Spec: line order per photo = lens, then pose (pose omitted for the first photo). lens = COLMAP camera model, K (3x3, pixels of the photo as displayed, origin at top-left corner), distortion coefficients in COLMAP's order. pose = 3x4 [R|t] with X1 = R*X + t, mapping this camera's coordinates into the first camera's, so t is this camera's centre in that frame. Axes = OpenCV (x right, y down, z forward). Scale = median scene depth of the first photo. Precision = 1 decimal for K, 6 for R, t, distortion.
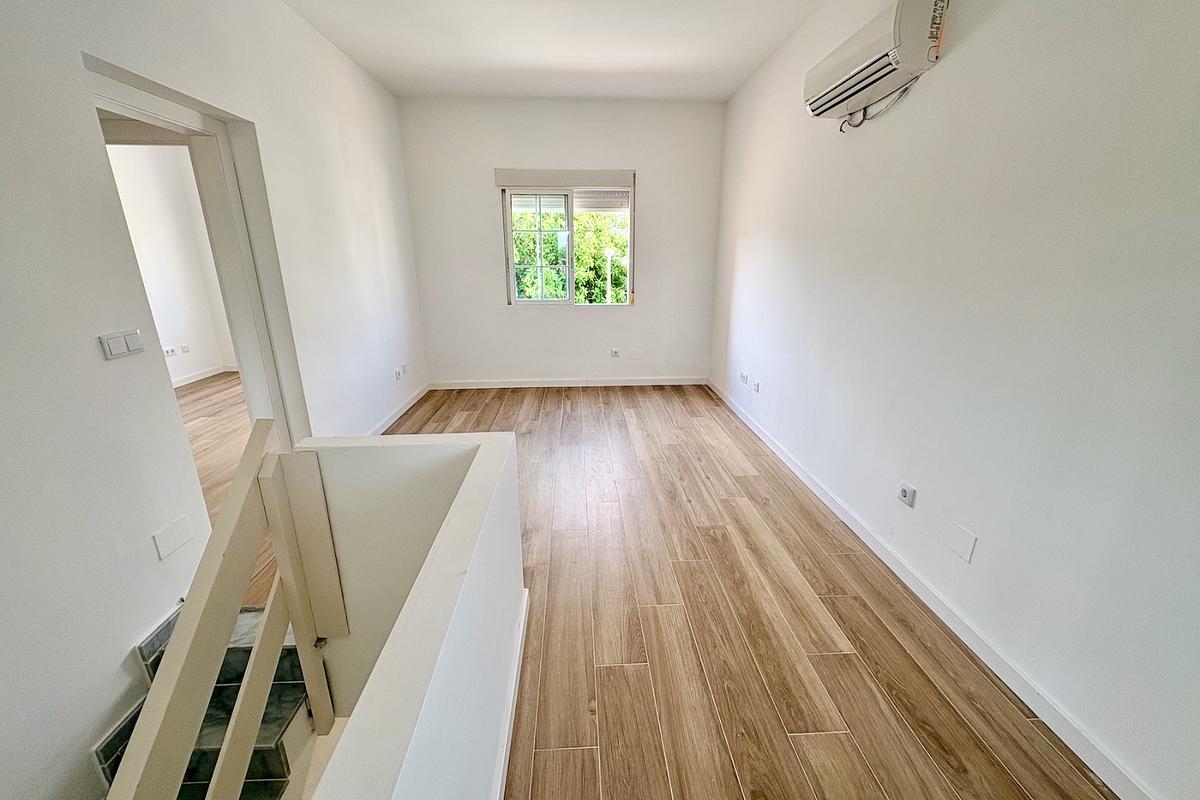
lens RADIAL K [[477.6, 0, 599.7], [0, 477.6, 400.8], [0, 0, 1]] dist [-0.001129, 0.000435]
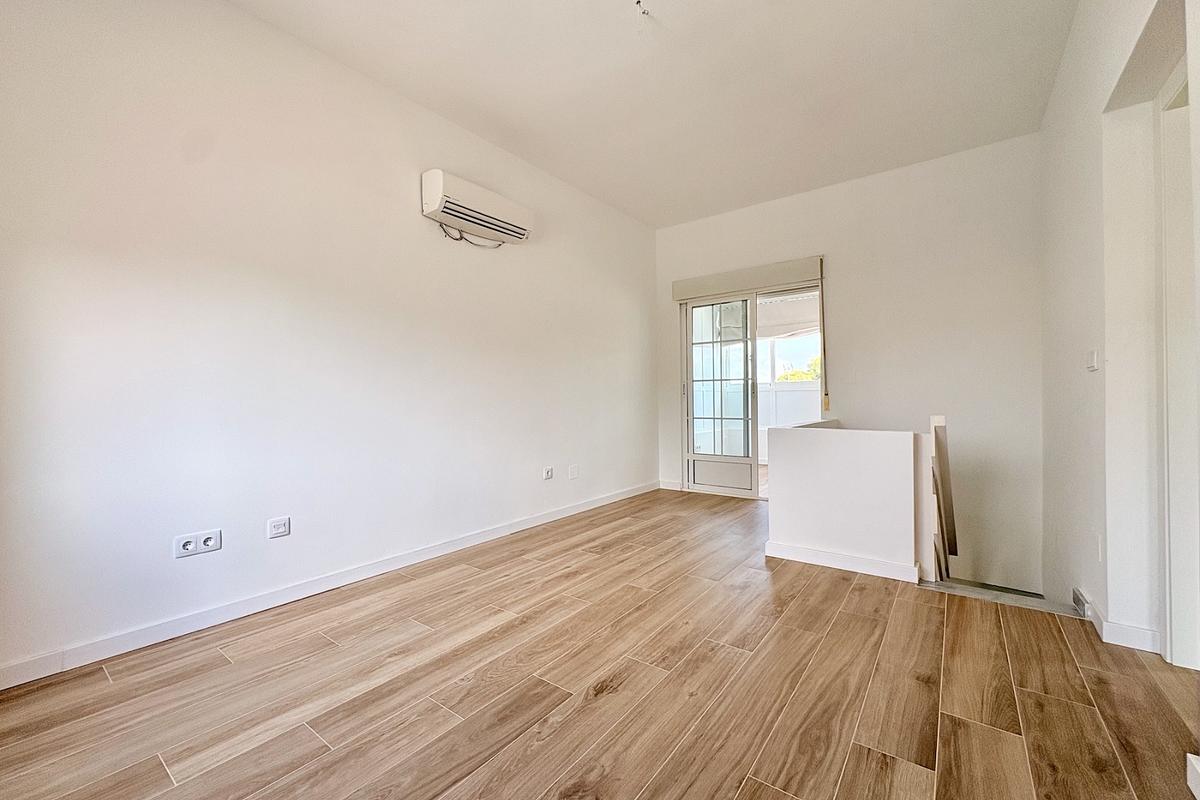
lens RADIAL K [[477.6, 0, 599.8], [0, 477.6, 403.2], [0, 0, 1]] dist [-0.001129, 0.000435]
pose [[-0.766663, 0.007742, 0.642003, -0.350047], [0.203083, 0.951513, 0.231042, -0.228563], [-0.609086, 0.307511, -0.731062, 1.120090]]
